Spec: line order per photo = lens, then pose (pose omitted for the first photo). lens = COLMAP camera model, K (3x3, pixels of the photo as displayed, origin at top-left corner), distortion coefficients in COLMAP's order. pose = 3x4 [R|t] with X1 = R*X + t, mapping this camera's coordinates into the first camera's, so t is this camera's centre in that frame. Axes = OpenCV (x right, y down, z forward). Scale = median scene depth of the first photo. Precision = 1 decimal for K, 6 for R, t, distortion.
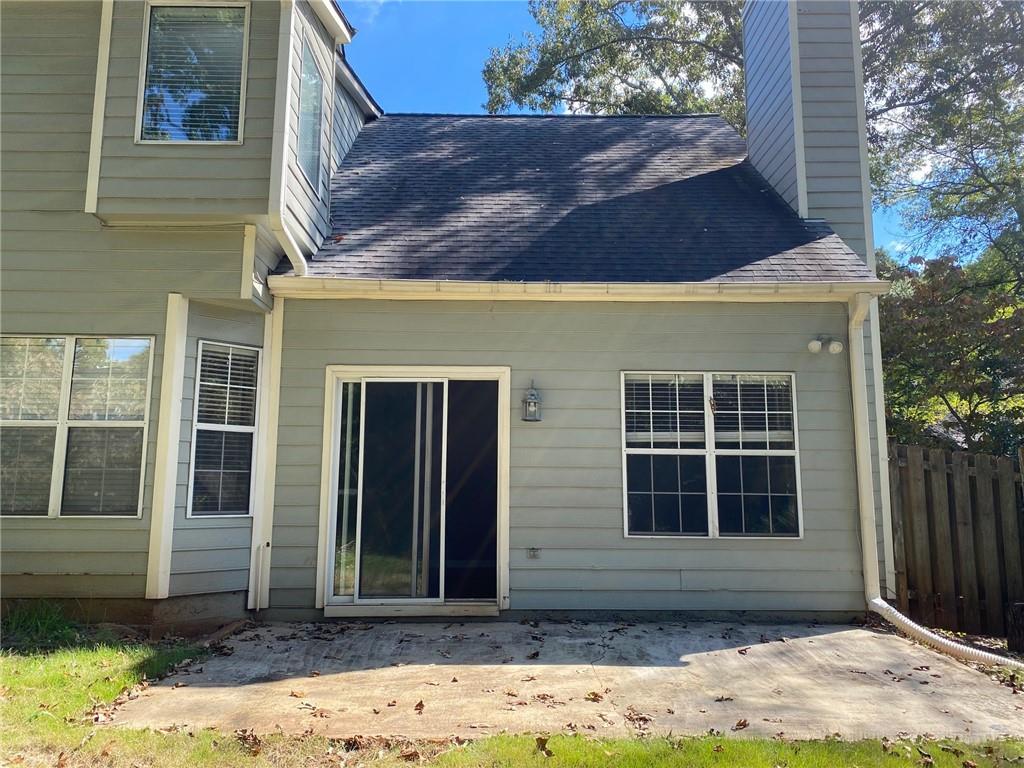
lens RADIAL K [[769.9, 0, 513.3], [0, 769.9, 379.9], [0, 0, 1]] dist [0.024822, 0.001232]
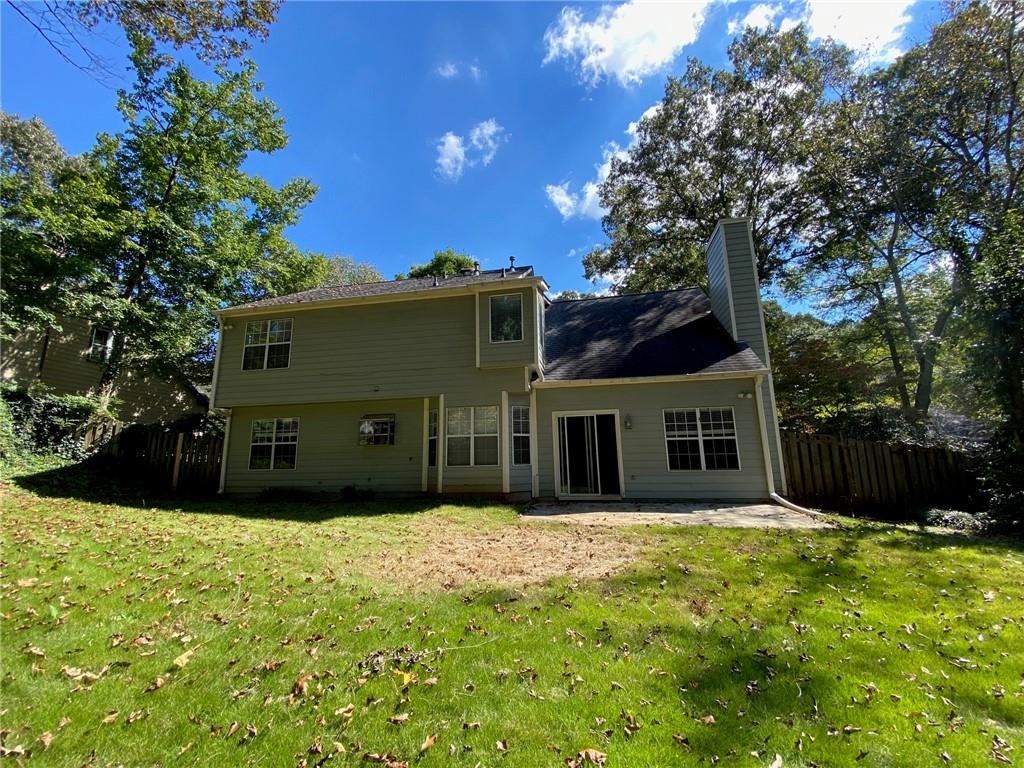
lens RADIAL K [[415.8, 0, 497.7], [0, 415.8, 378.2], [0, 0, 1]] dist [-0.001870, -0.008728]
pose [[0.971970, -0.062357, -0.226685, -0.082909], [0.052141, 0.997348, -0.050783, -0.074712], [0.229251, 0.037540, 0.972643, -0.544807]]
